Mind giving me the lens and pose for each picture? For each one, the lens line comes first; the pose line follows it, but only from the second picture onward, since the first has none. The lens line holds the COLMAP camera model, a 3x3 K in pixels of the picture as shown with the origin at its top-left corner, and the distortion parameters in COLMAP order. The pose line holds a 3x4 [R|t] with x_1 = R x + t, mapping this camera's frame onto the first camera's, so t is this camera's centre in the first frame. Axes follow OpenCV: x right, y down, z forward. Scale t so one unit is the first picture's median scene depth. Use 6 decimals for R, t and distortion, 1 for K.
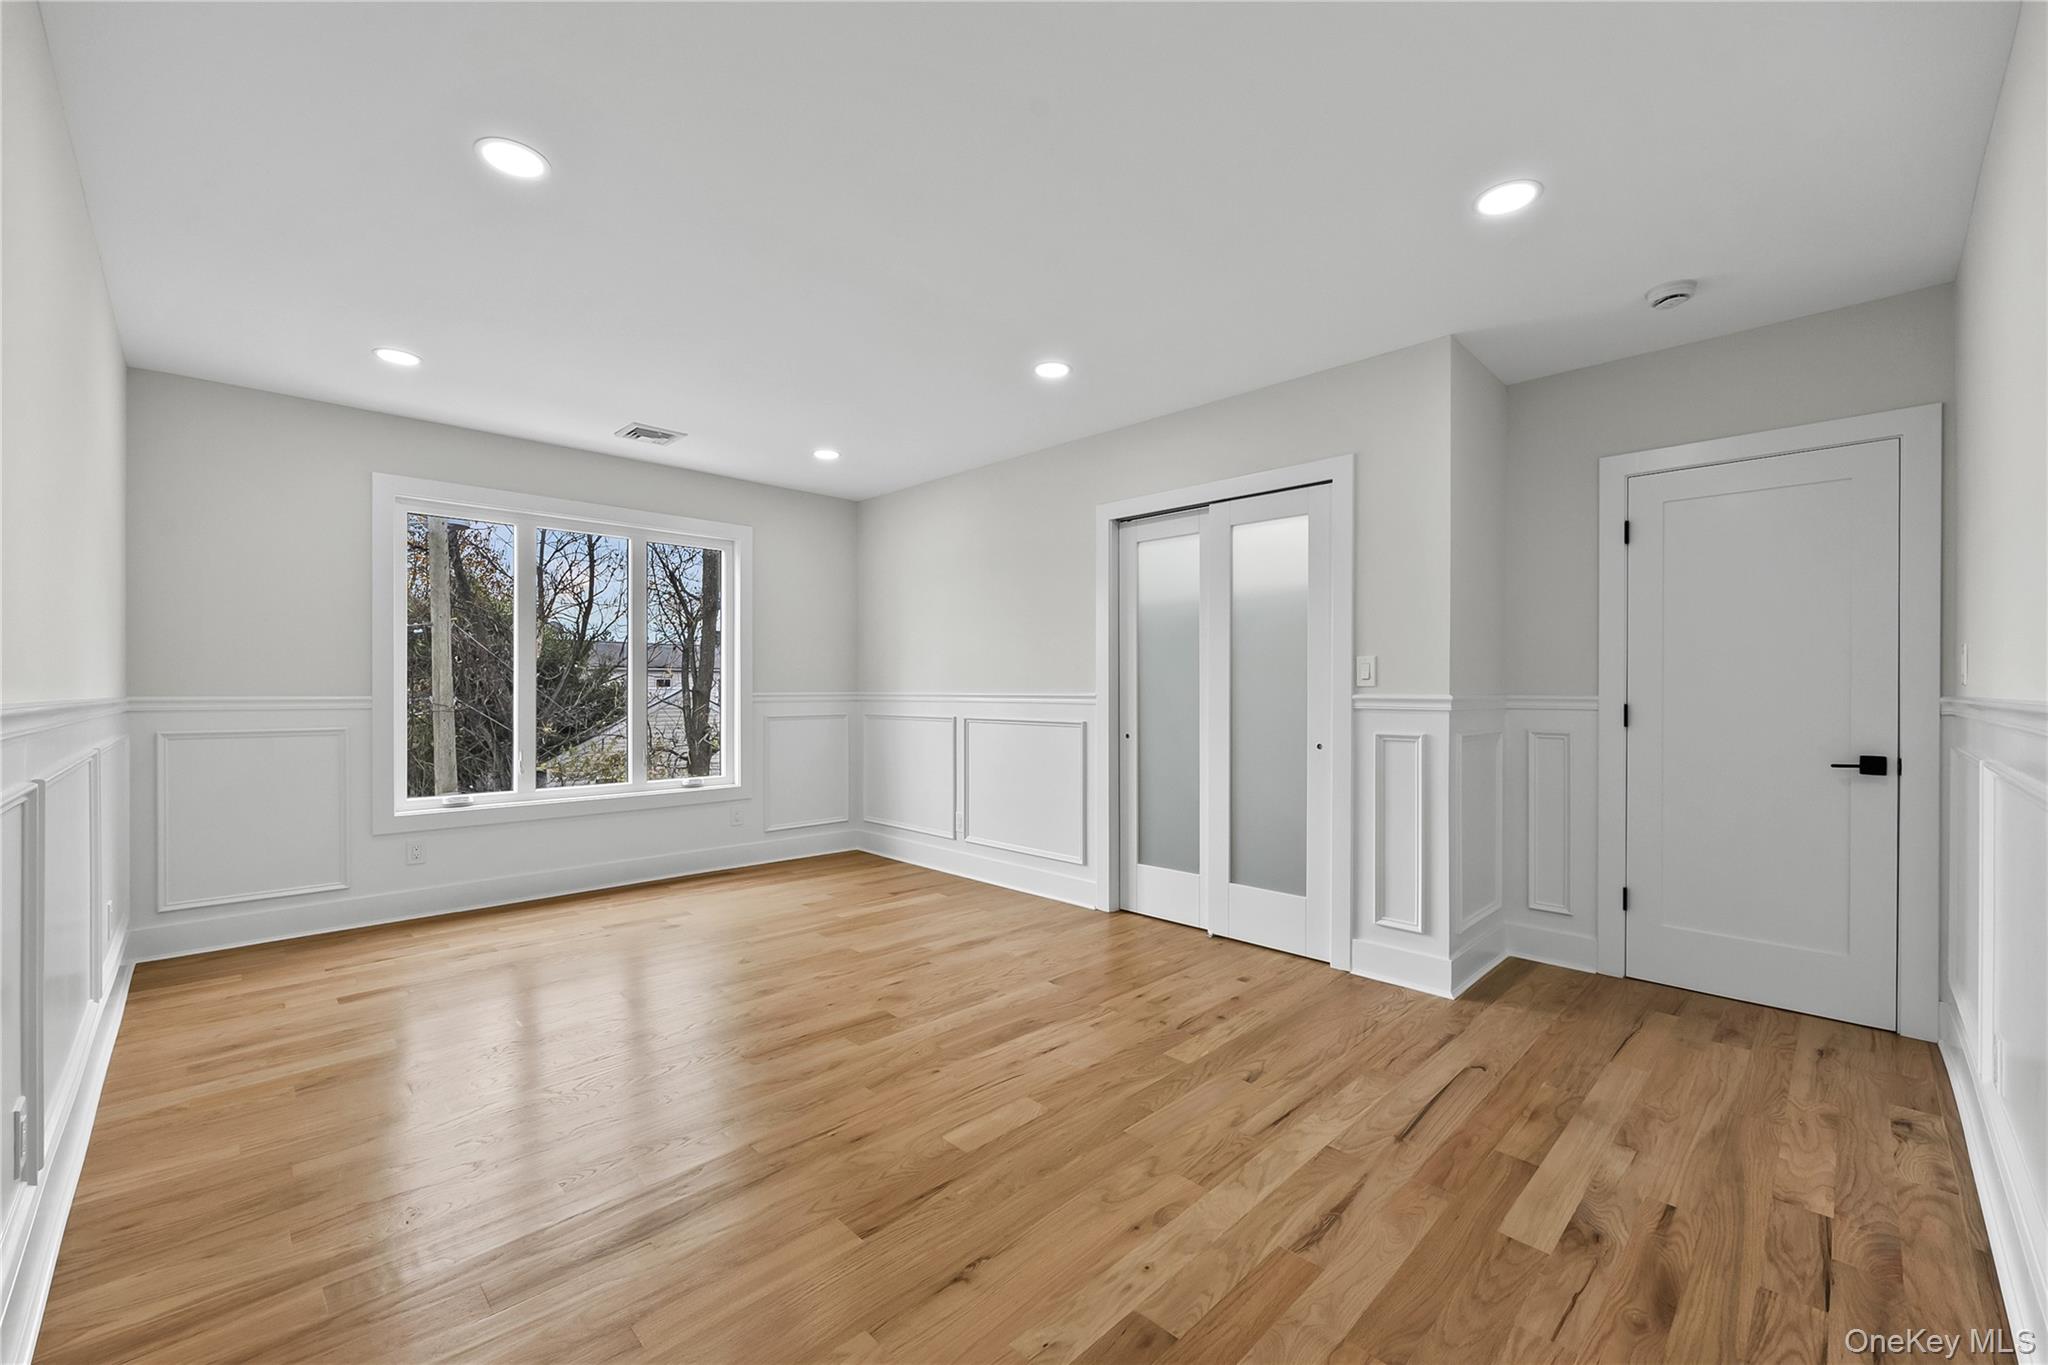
lens RADIAL K [[822.4, 0, 1030.1], [0, 822.4, 689.3], [0, 0, 1]] dist [0.009311, -0.001858]
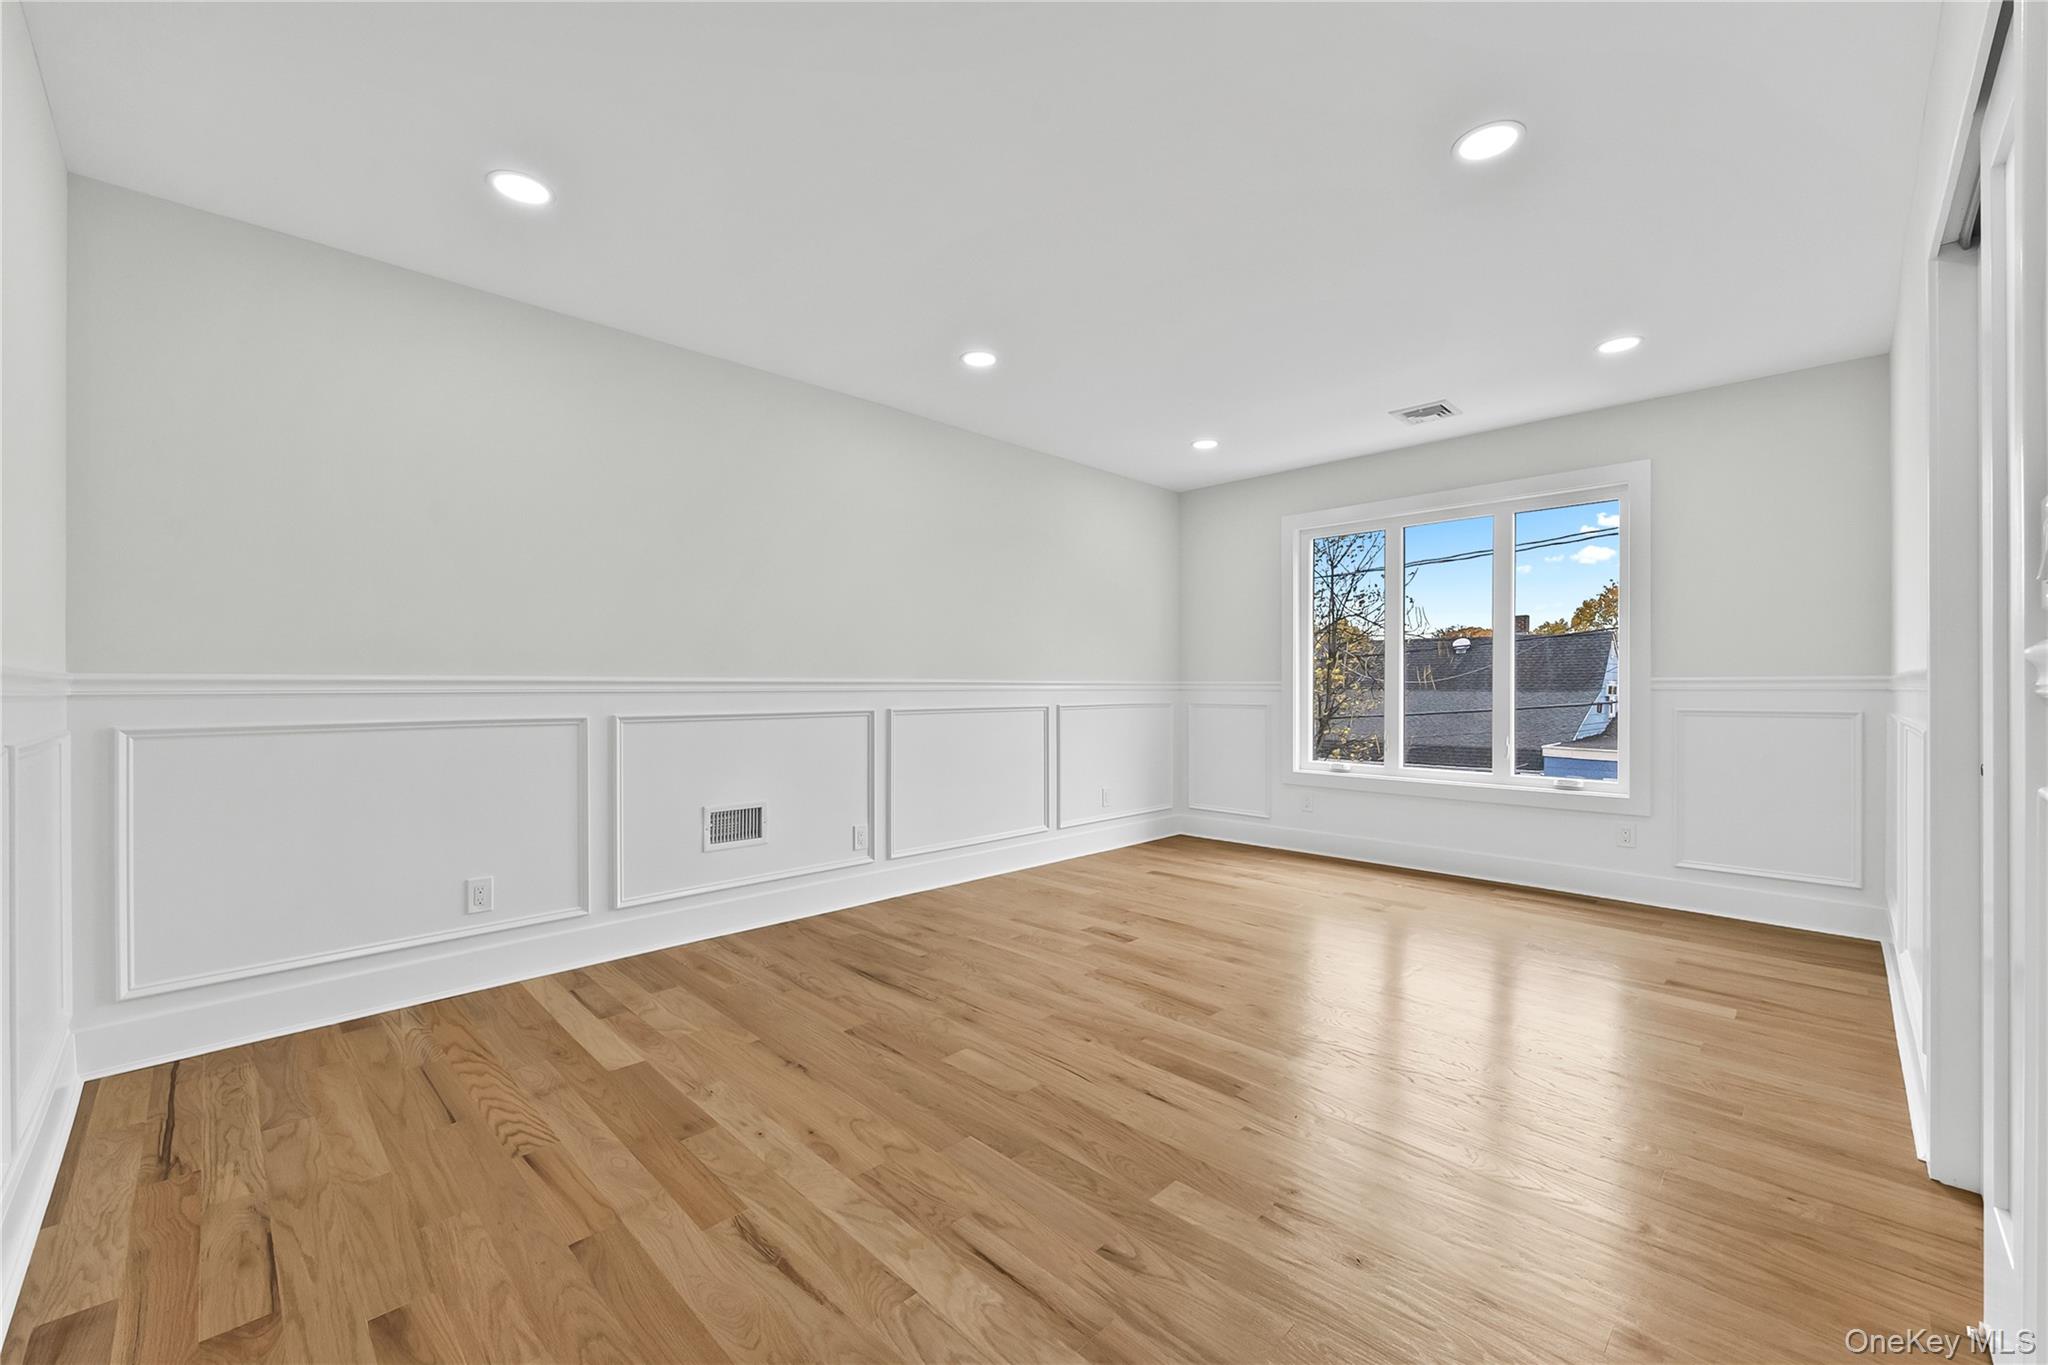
lens RADIAL K [[822.4, 0, 1027.2], [0, 822.4, 672.4], [0, 0, 1]] dist [0.009311, -0.001858]
pose [[0.005840, -0.017943, -0.999822, 1.044199], [0.002216, 0.999837, -0.017930, 0.032015], [0.999980, -0.002111, 0.005878, 1.055924]]
